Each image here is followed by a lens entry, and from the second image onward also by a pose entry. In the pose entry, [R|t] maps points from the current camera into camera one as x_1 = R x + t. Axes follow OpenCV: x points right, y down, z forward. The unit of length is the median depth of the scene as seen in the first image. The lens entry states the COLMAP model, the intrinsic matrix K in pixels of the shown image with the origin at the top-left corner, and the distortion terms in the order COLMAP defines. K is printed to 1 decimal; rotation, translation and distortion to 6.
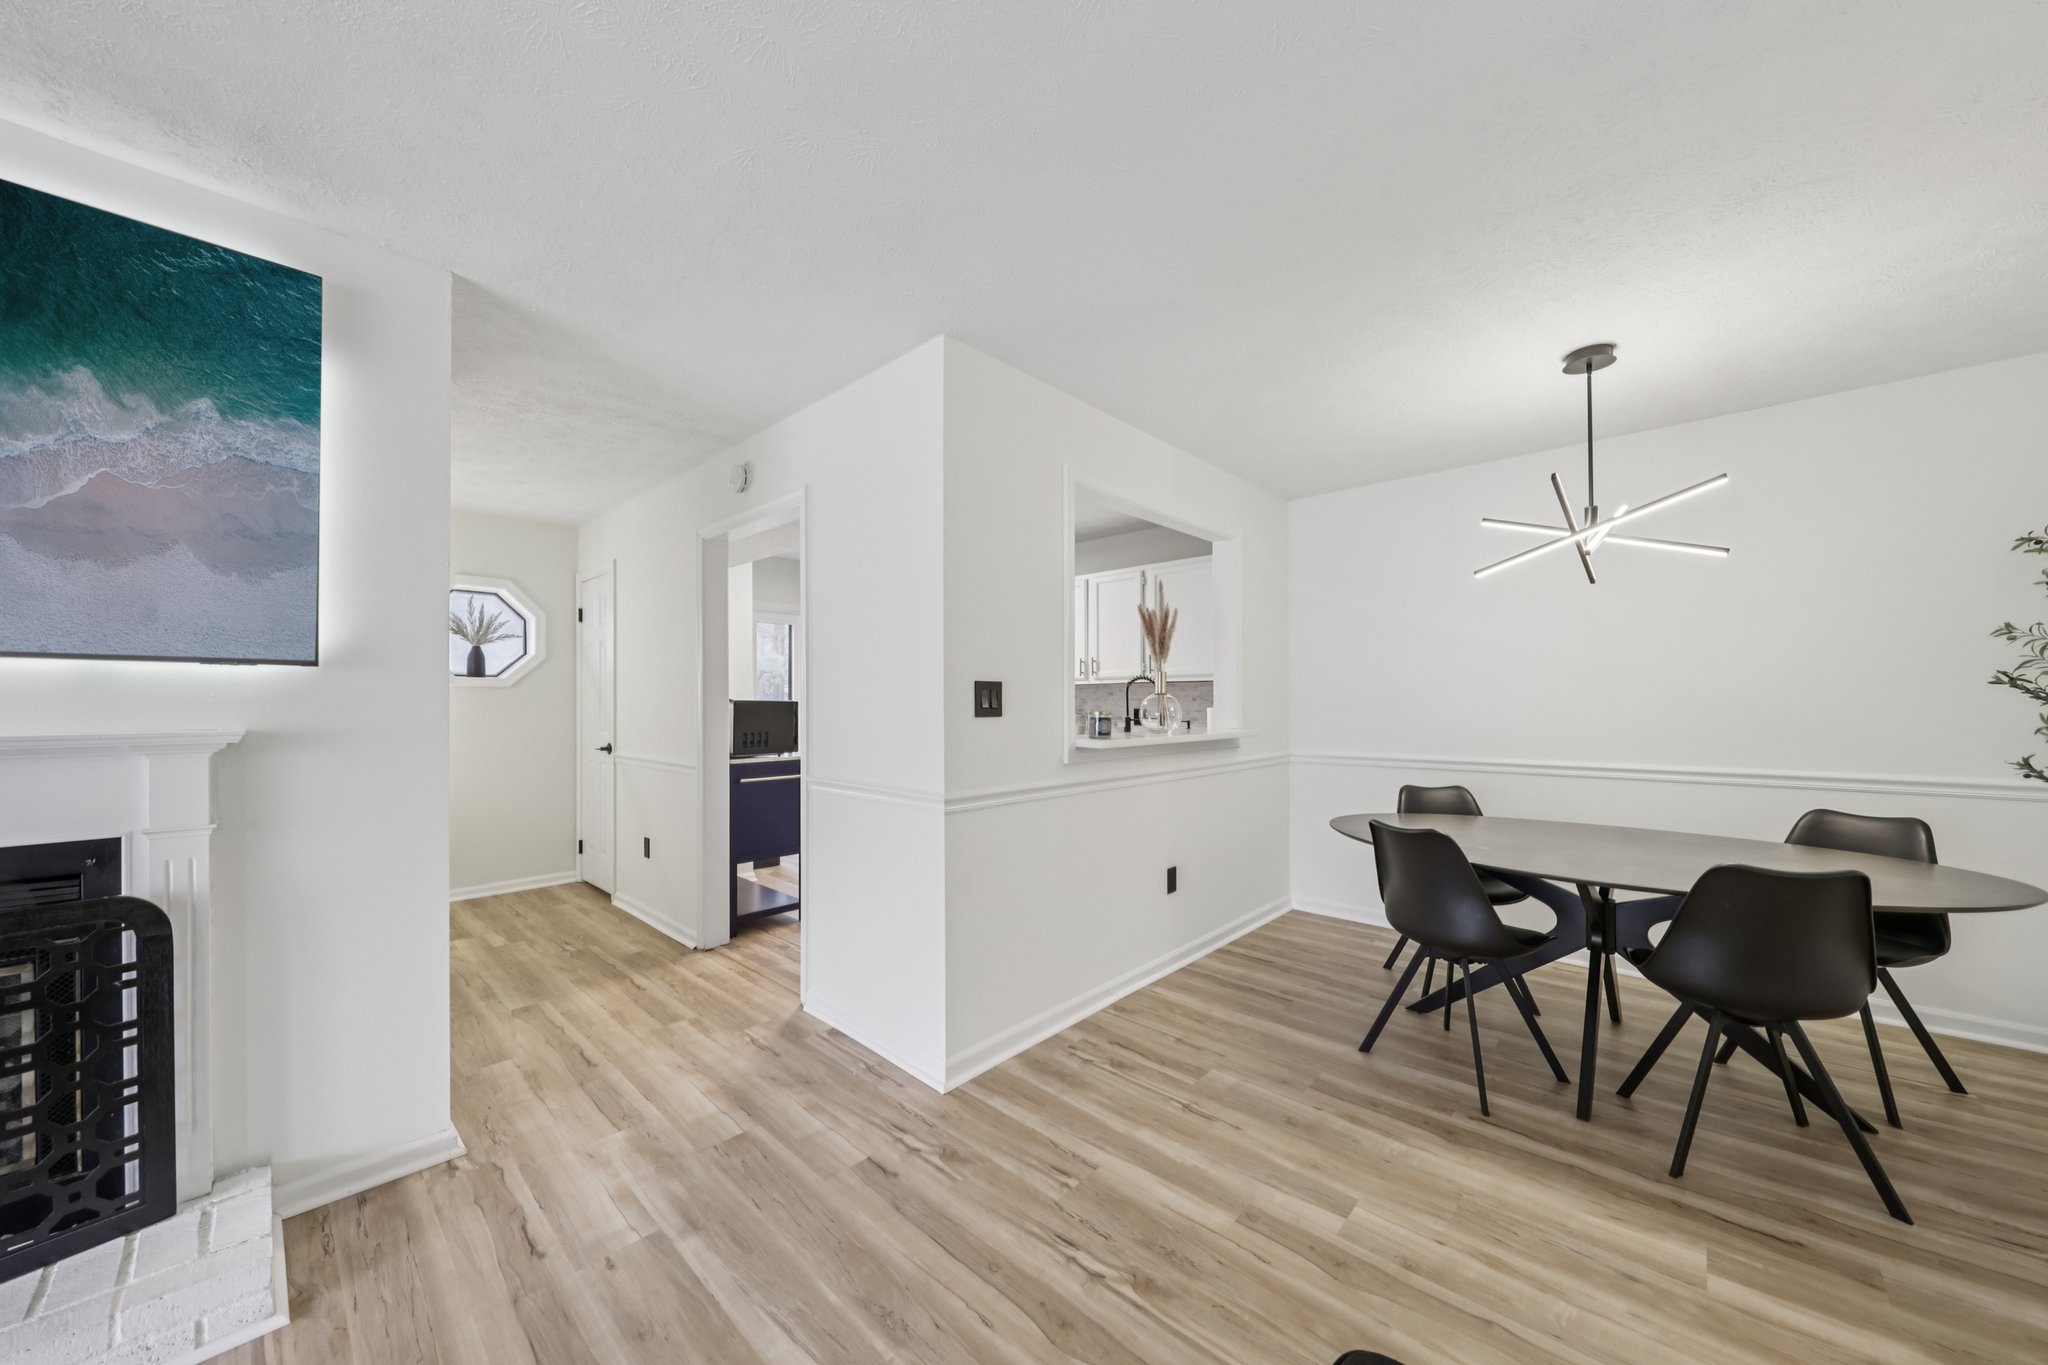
lens RADIAL K [[716.2, 0, 1018.2], [0, 716.2, 696.7], [0, 0, 1]] dist [0.011494, -0.007031]
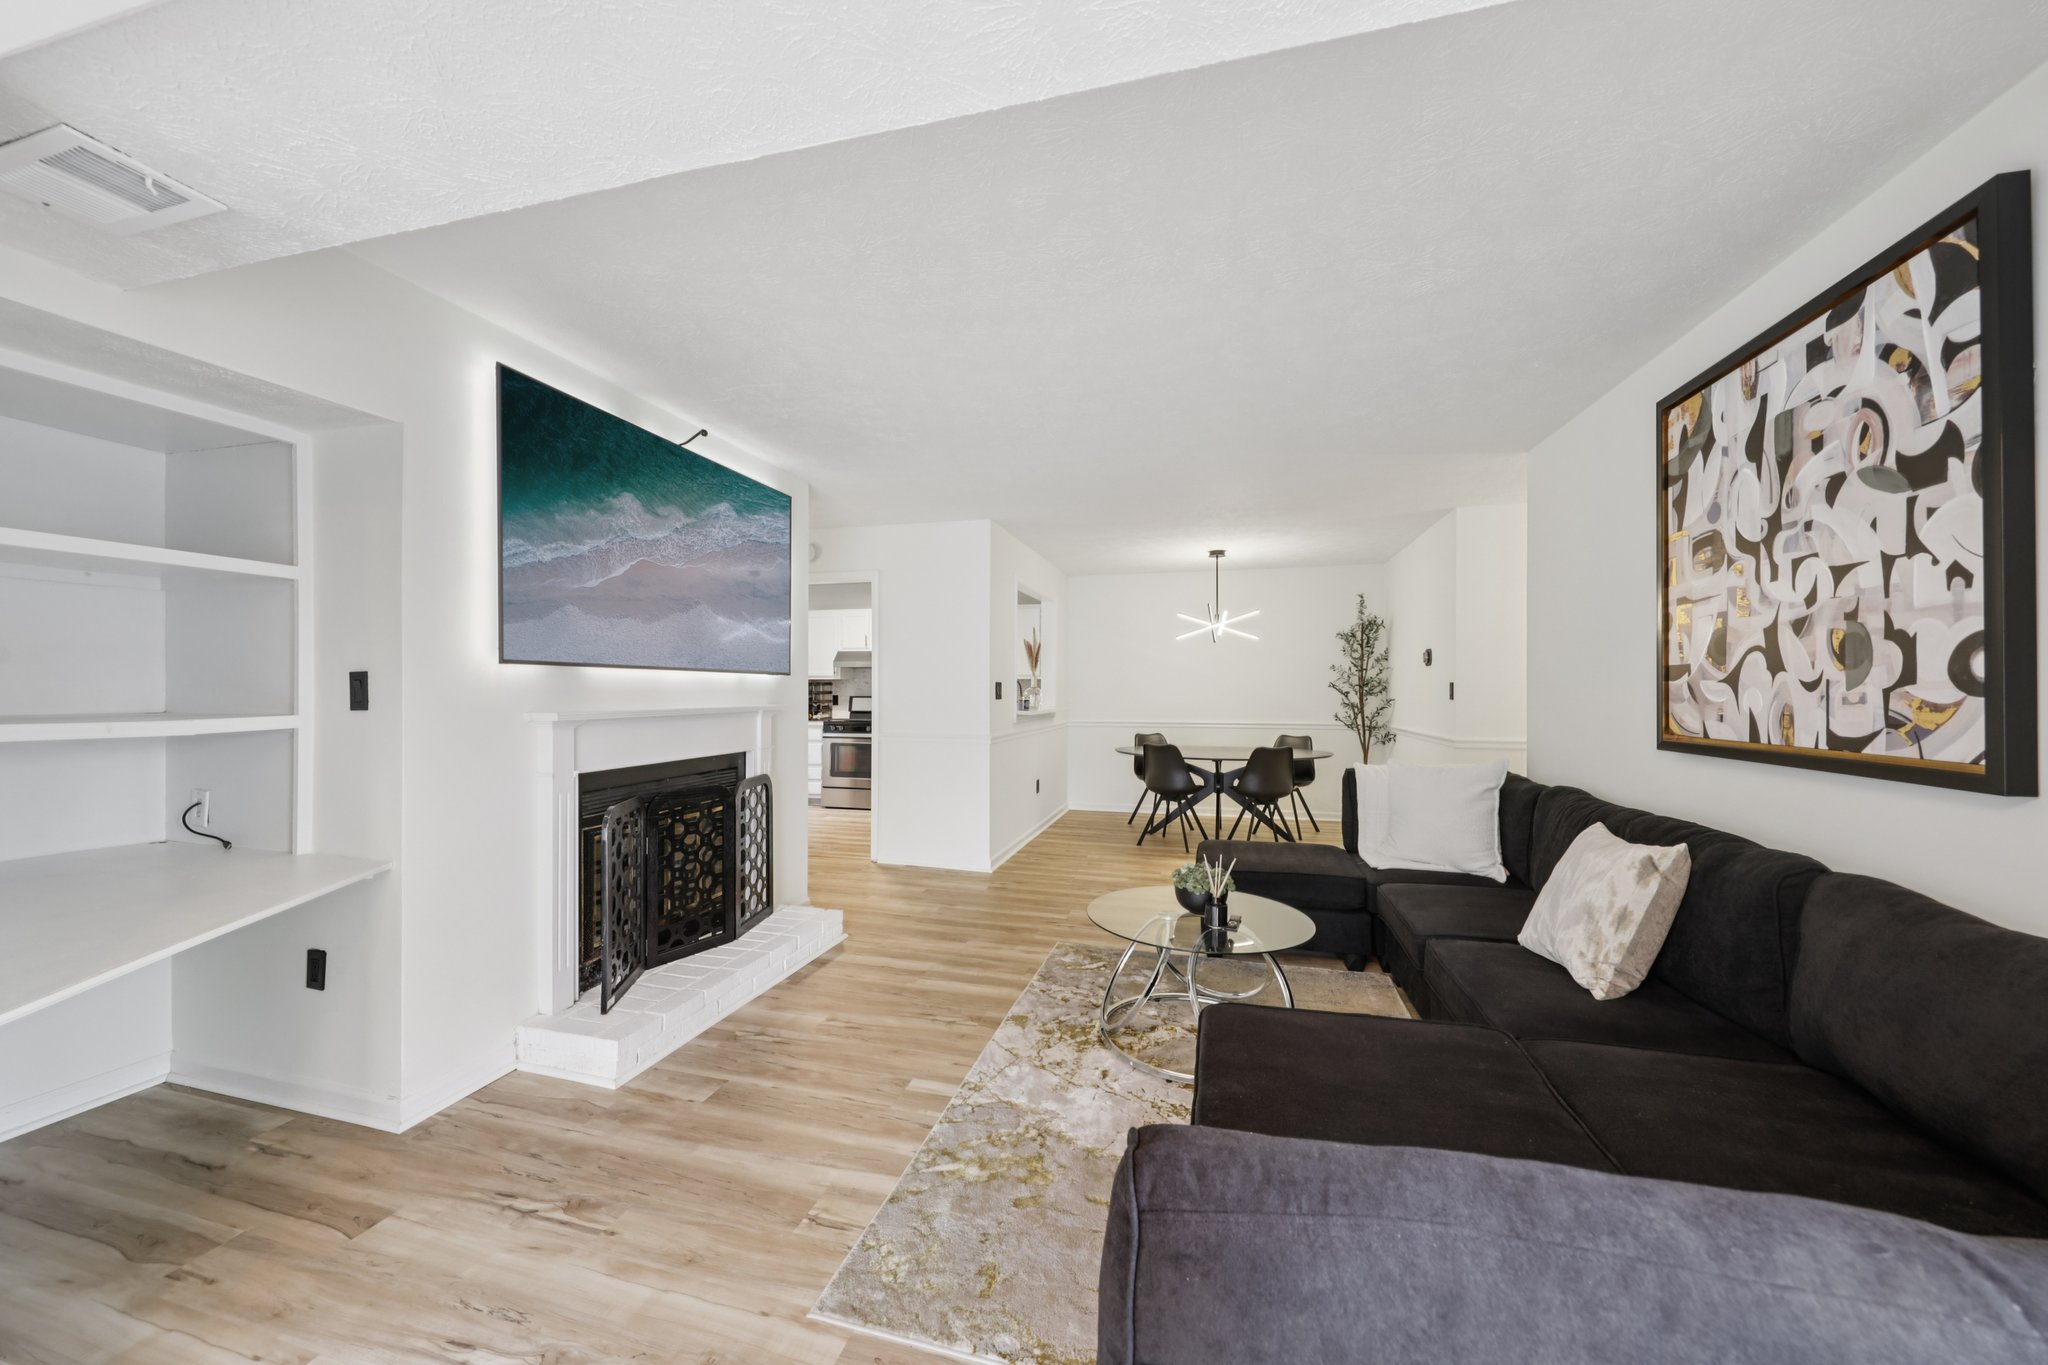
lens RADIAL K [[752.9, 0, 1017.2], [0, 752.9, 687.0], [0, 0, 1]] dist [-0.000226, -0.004511]
pose [[0.881326, 0.006845, 0.472460, -1.029937], [-0.009115, 0.999955, 0.002516, -0.013179], [-0.472421, -0.006523, 0.881349, -0.958376]]
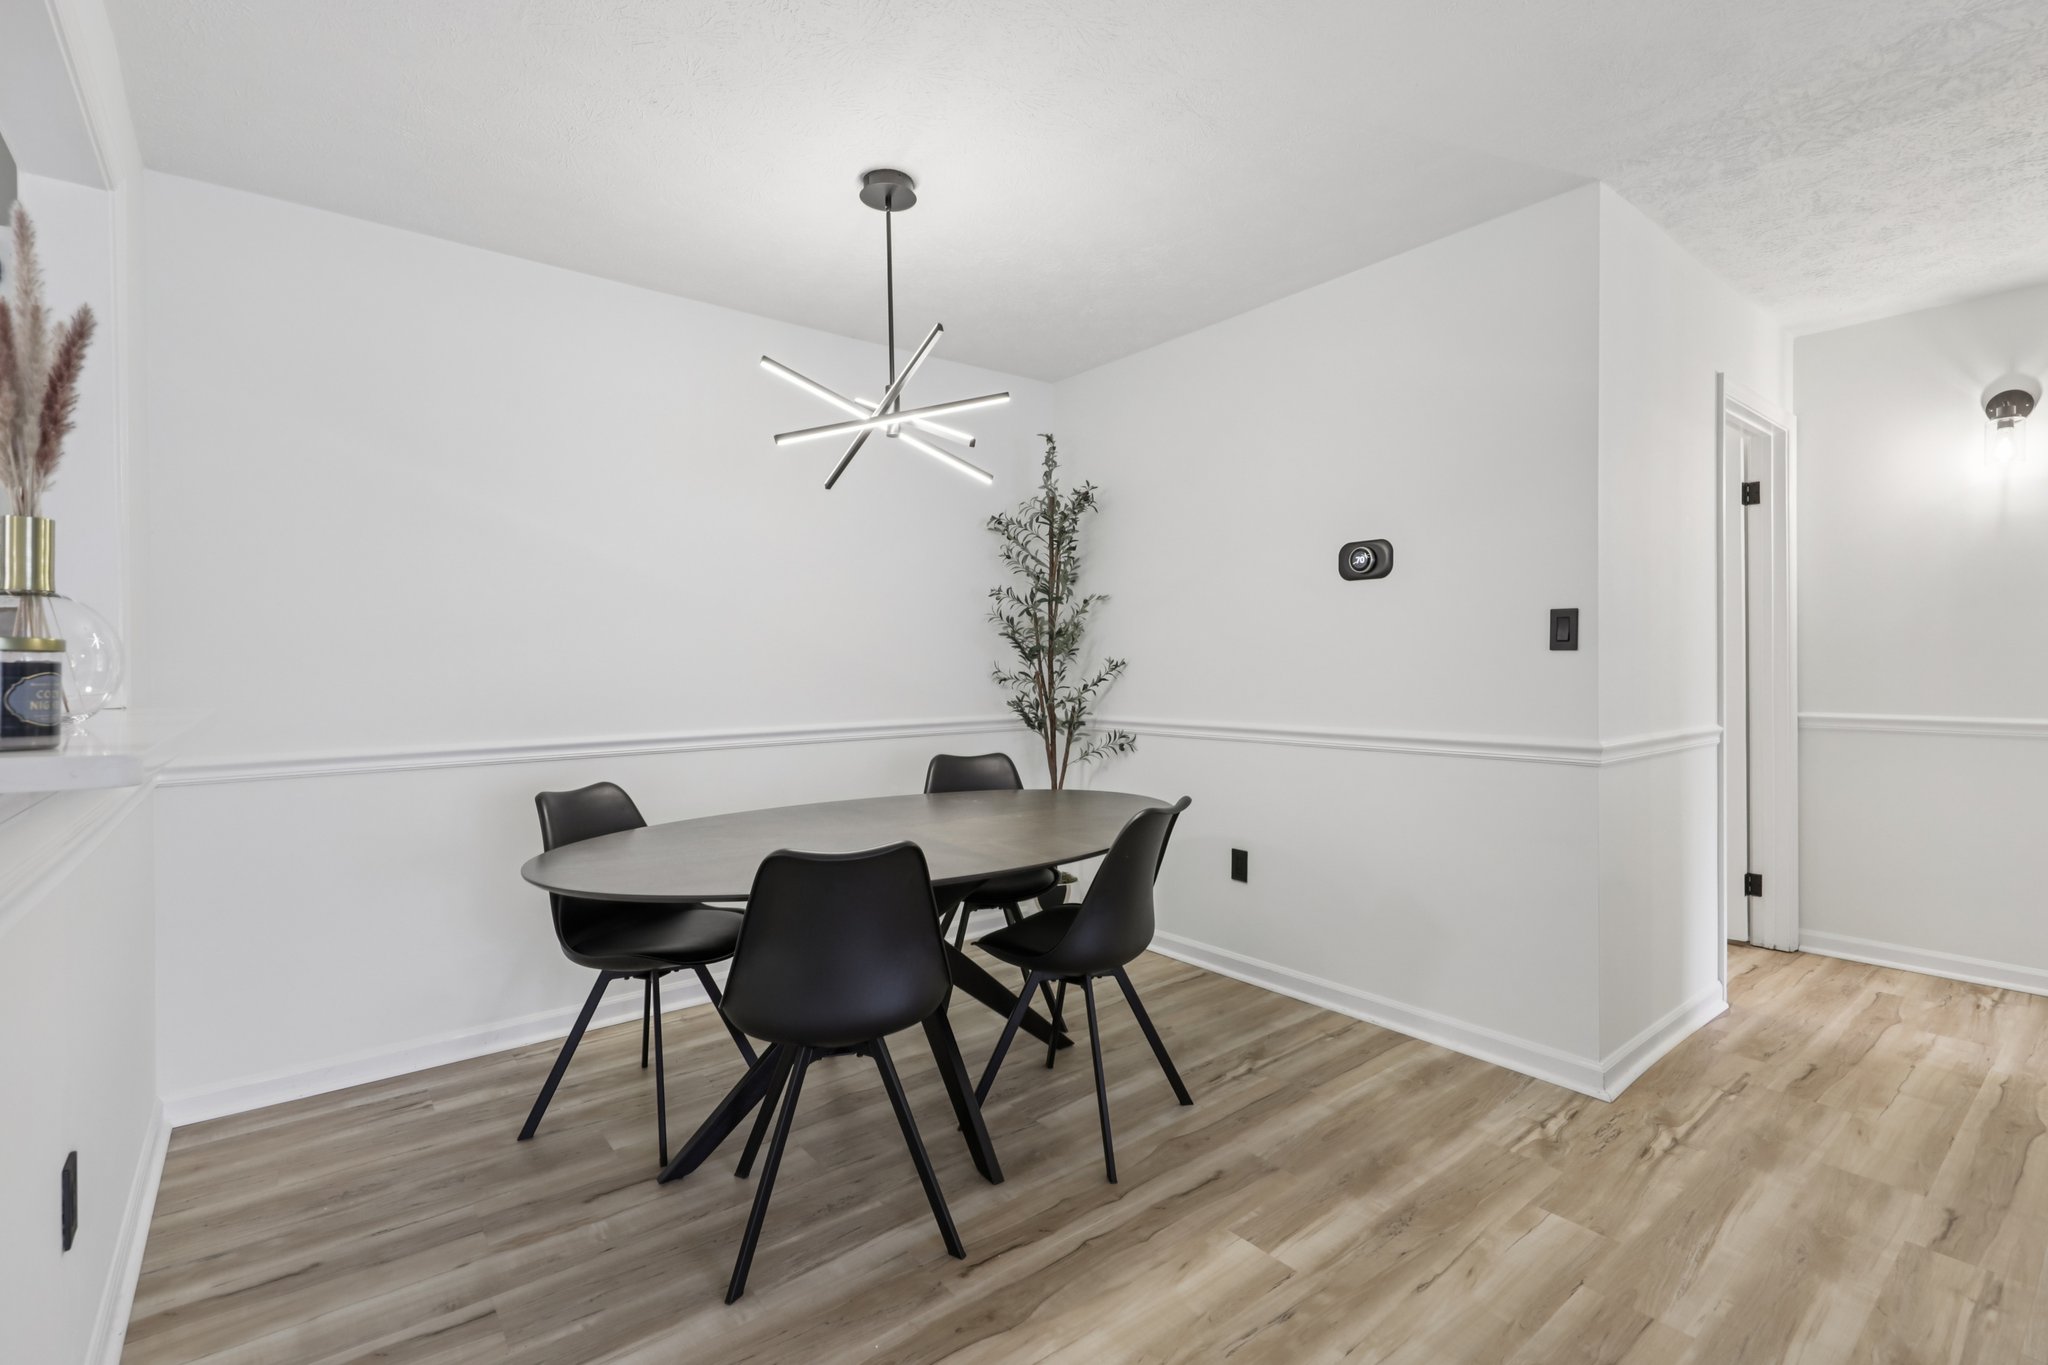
lens RADIAL K [[930.2, 0, 1014.1], [0, 930.2, 665.1], [0, 0, 1]] dist [0.010791, -0.005025]
pose [[0.144223, 0.003088, 0.989540, -0.169659], [-0.000726, 0.999995, -0.003015, 0.034975], [-0.989545, -0.000284, 0.144225, 0.725403]]
